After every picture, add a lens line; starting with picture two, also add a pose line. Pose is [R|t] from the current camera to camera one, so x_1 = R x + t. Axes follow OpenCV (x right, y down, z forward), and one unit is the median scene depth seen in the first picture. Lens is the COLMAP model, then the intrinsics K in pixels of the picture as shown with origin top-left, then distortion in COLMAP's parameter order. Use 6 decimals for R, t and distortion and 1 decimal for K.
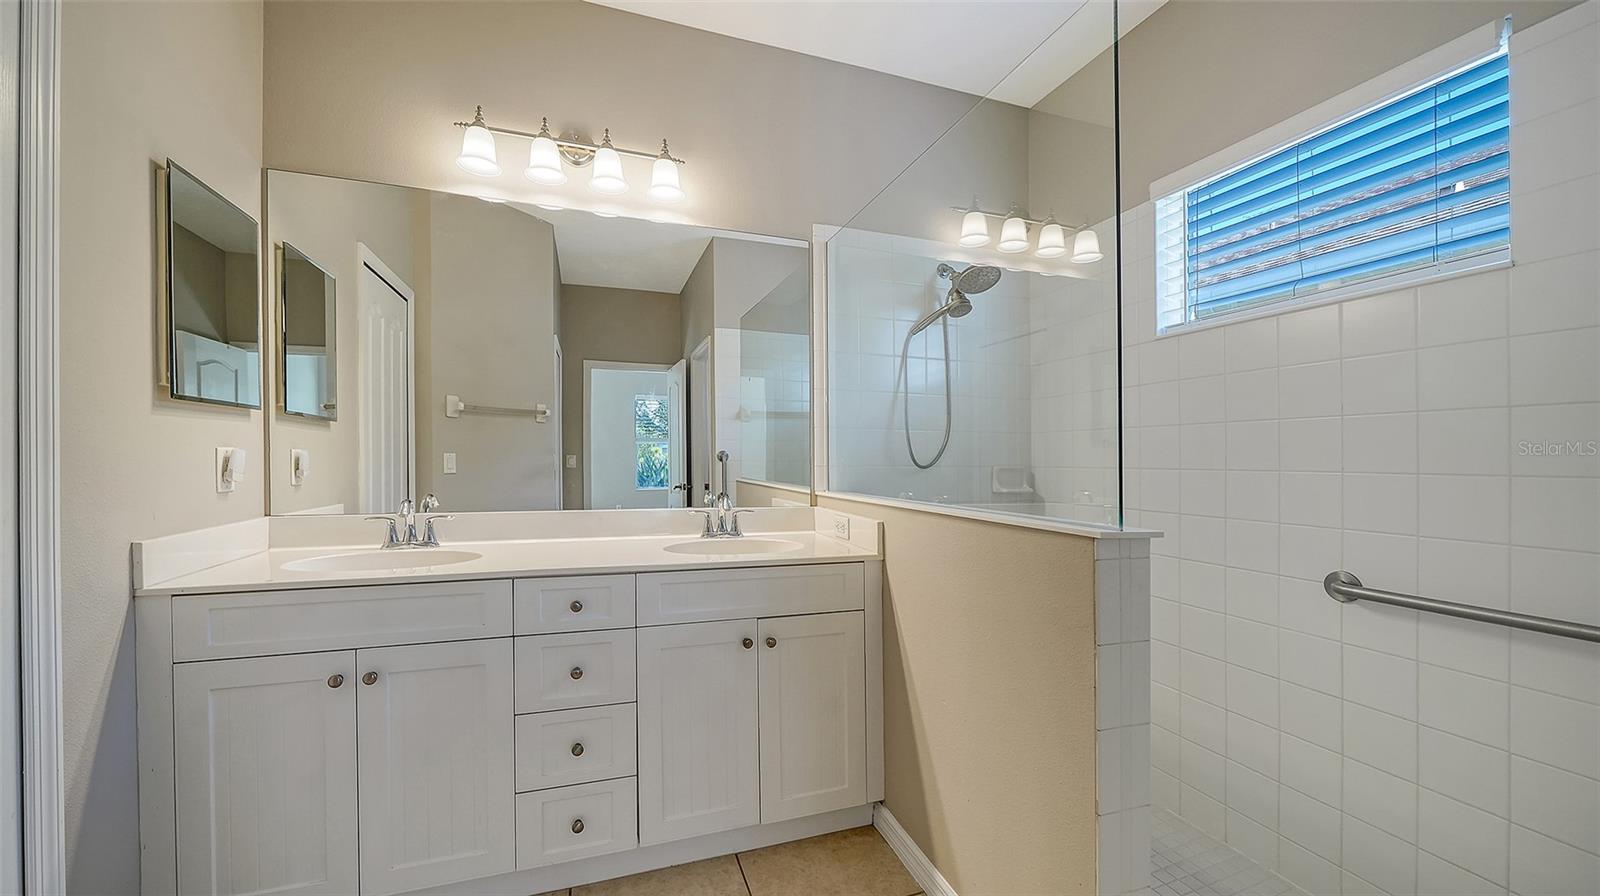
lens RADIAL K [[624.5, 0, 801.9], [0, 624.5, 450.4], [0, 0, 1]] dist [0.000436, -0.000285]
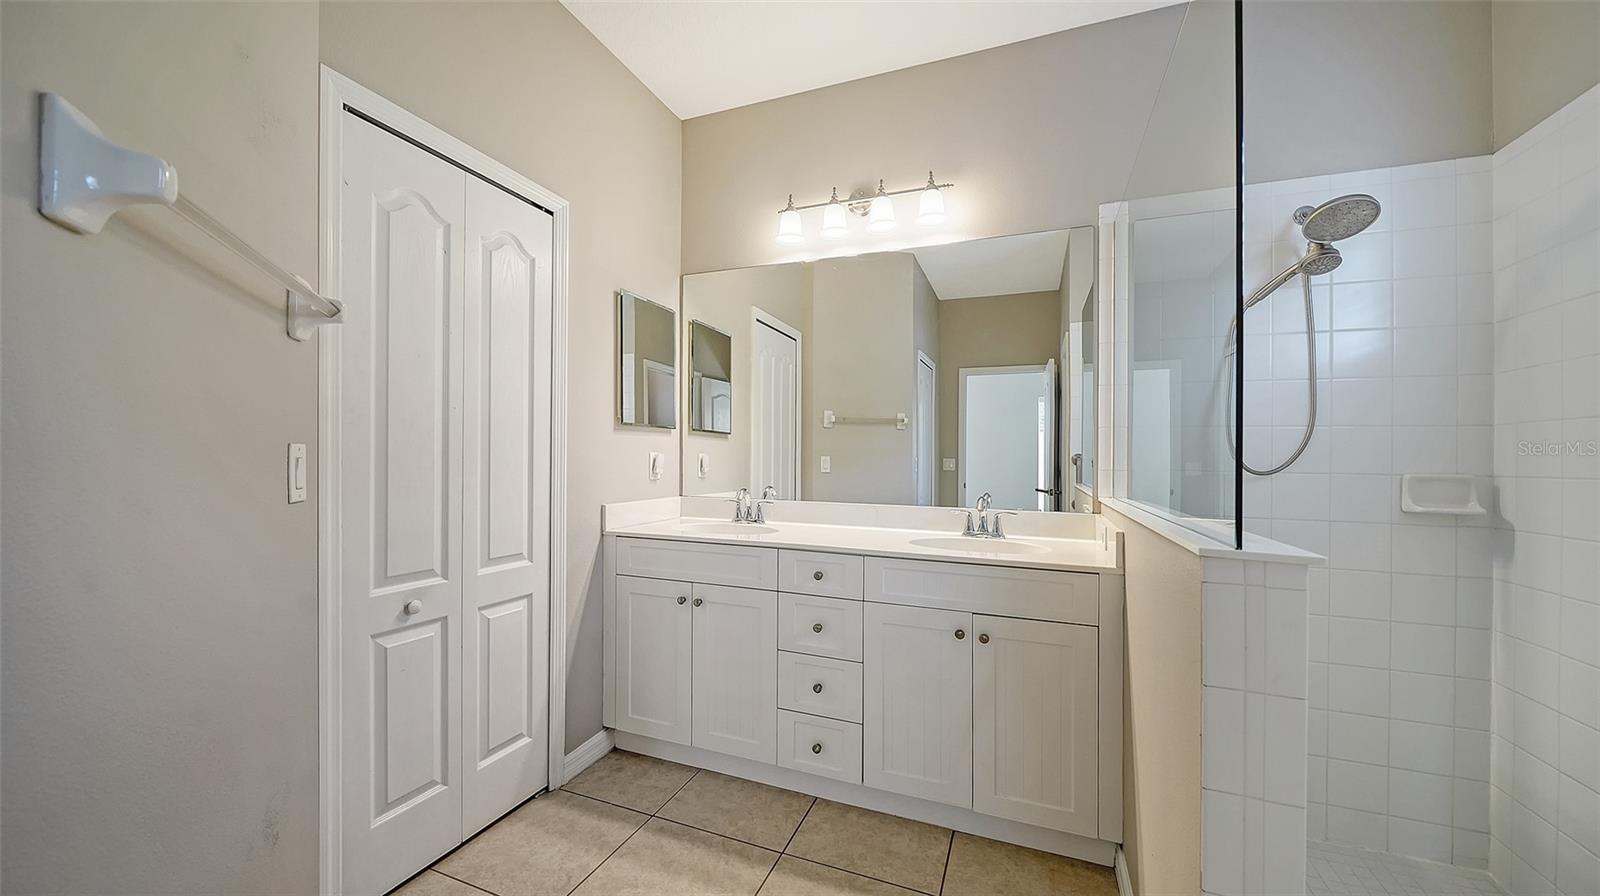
lens RADIAL K [[665.3, 0, 798.5], [0, 665.3, 448.9], [0, 0, 1]] dist [0.000461, -0.000227]
pose [[0.723038, -0.009573, -0.690741, 0.459754], [0.003305, 0.999940, -0.010398, 0.003903], [0.690800, 0.005235, 0.723027, -0.008746]]
